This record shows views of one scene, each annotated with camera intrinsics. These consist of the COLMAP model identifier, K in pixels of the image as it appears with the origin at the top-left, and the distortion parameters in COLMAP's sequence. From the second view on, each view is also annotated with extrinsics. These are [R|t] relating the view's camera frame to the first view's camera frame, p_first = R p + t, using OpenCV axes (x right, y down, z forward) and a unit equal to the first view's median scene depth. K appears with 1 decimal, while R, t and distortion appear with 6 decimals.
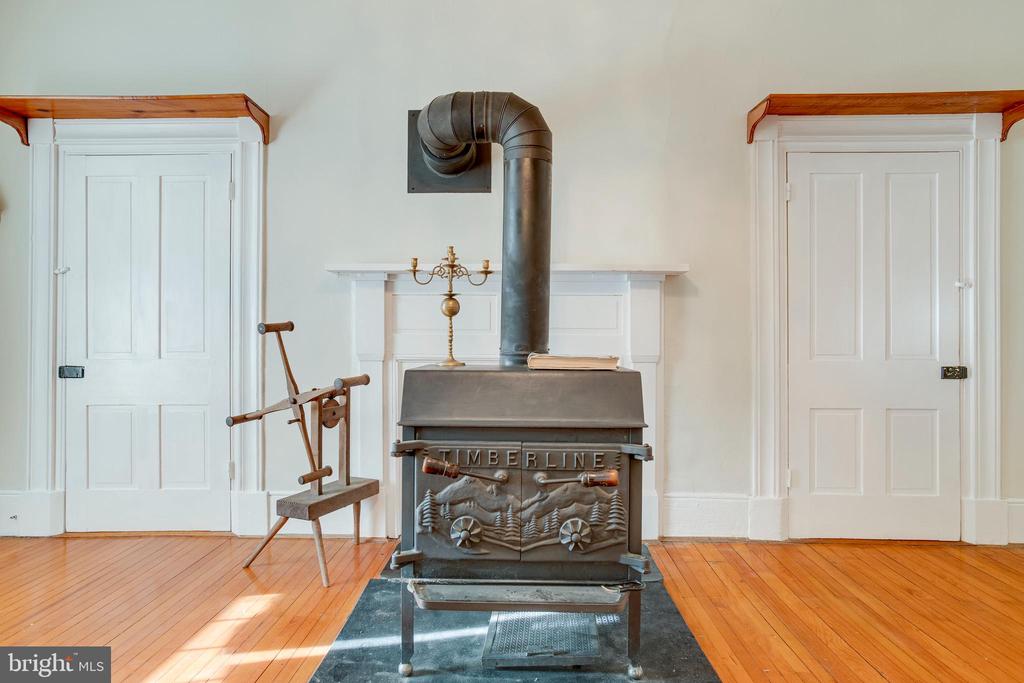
lens RADIAL K [[600.3, 0, 512.0], [0, 600.3, 341.5], [0, 0, 1]] dist [-0.055640, 0.057898]
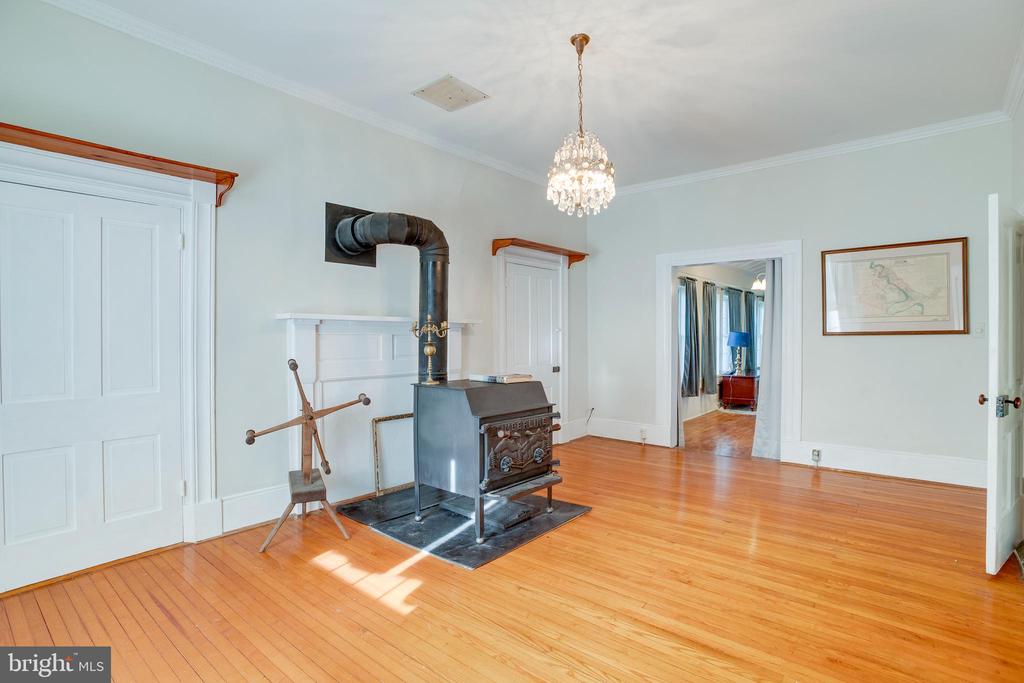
lens RADIAL K [[498.2, 0, 511.2], [0, 498.2, 338.3], [0, 0, 1]] dist [-0.060449, 0.027114]
pose [[0.643788, -0.005954, 0.765181, -0.947523], [0.001570, 0.999978, 0.006461, -0.091105], [-0.765202, -0.002958, 0.643783, -0.093220]]
